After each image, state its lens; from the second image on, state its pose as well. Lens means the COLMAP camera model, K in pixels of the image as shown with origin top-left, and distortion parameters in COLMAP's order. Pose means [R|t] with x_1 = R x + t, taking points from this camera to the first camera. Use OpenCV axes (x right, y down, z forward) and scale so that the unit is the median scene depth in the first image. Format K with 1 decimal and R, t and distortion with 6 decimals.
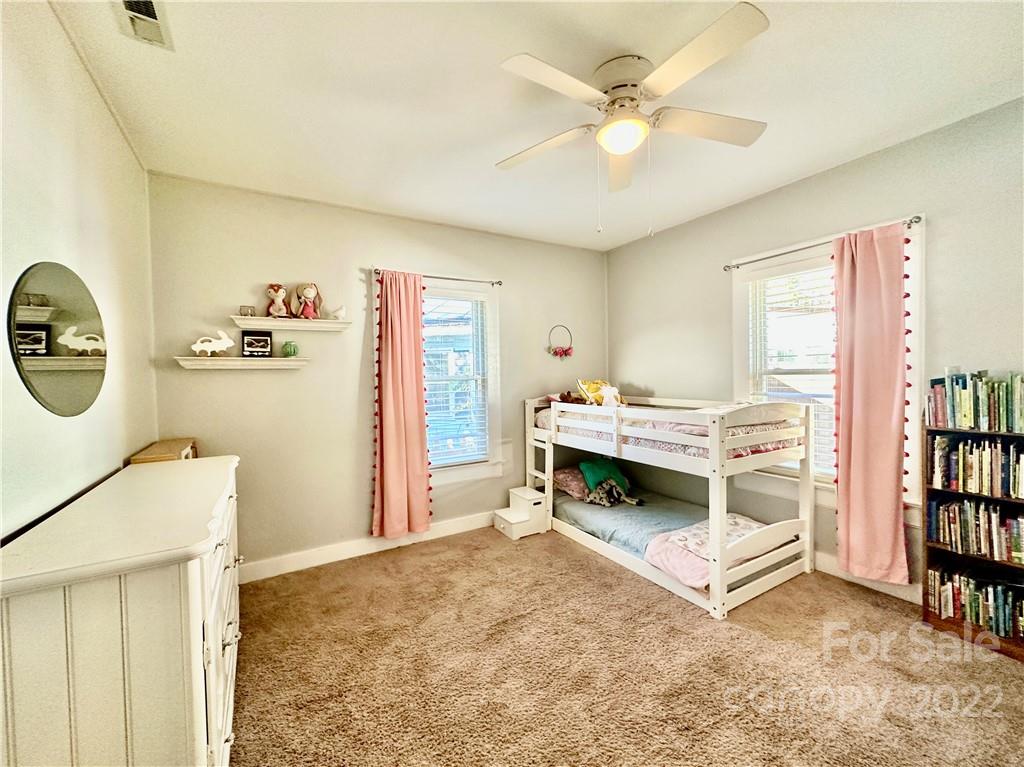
lens RADIAL K [[418.3, 0, 512.0], [0, 418.3, 383.5], [0, 0, 1]] dist [0.001426, 0.000382]
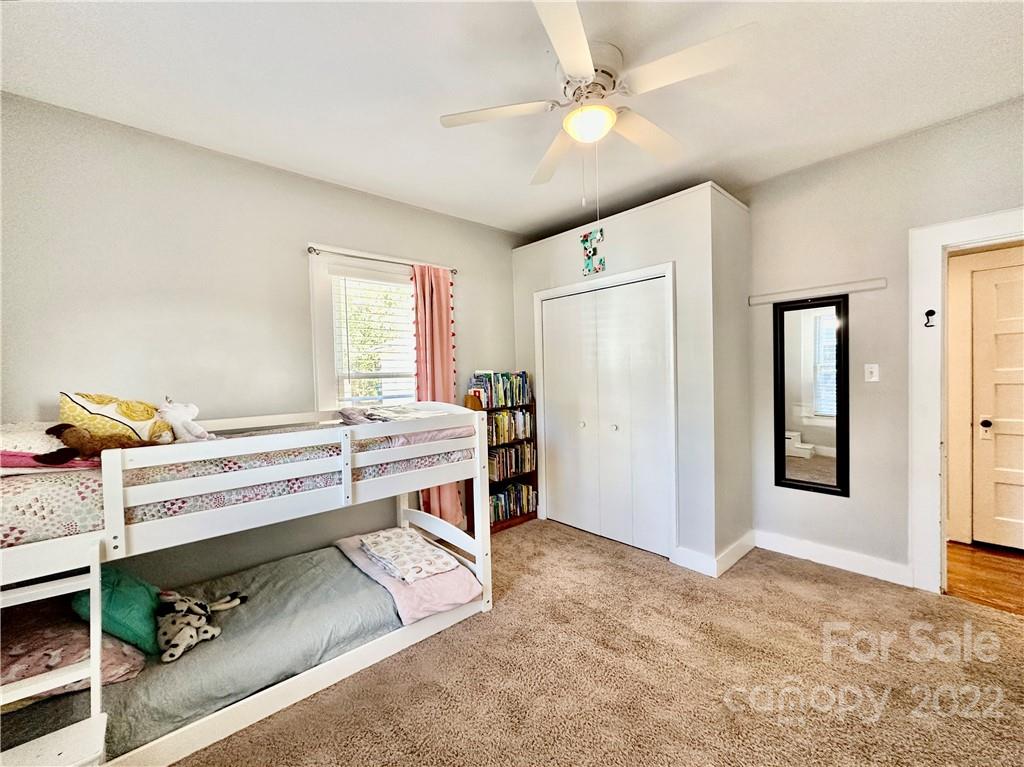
lens RADIAL K [[418.3, 0, 512.0], [0, 418.3, 383.5], [0, 0, 1]] dist [0.001426, 0.000382]
pose [[-0.192353, -0.001329, 0.981325, -0.452689], [0.050323, 0.998670, 0.011217, -0.002698], [-0.980035, 0.051541, -0.192030, 0.954087]]
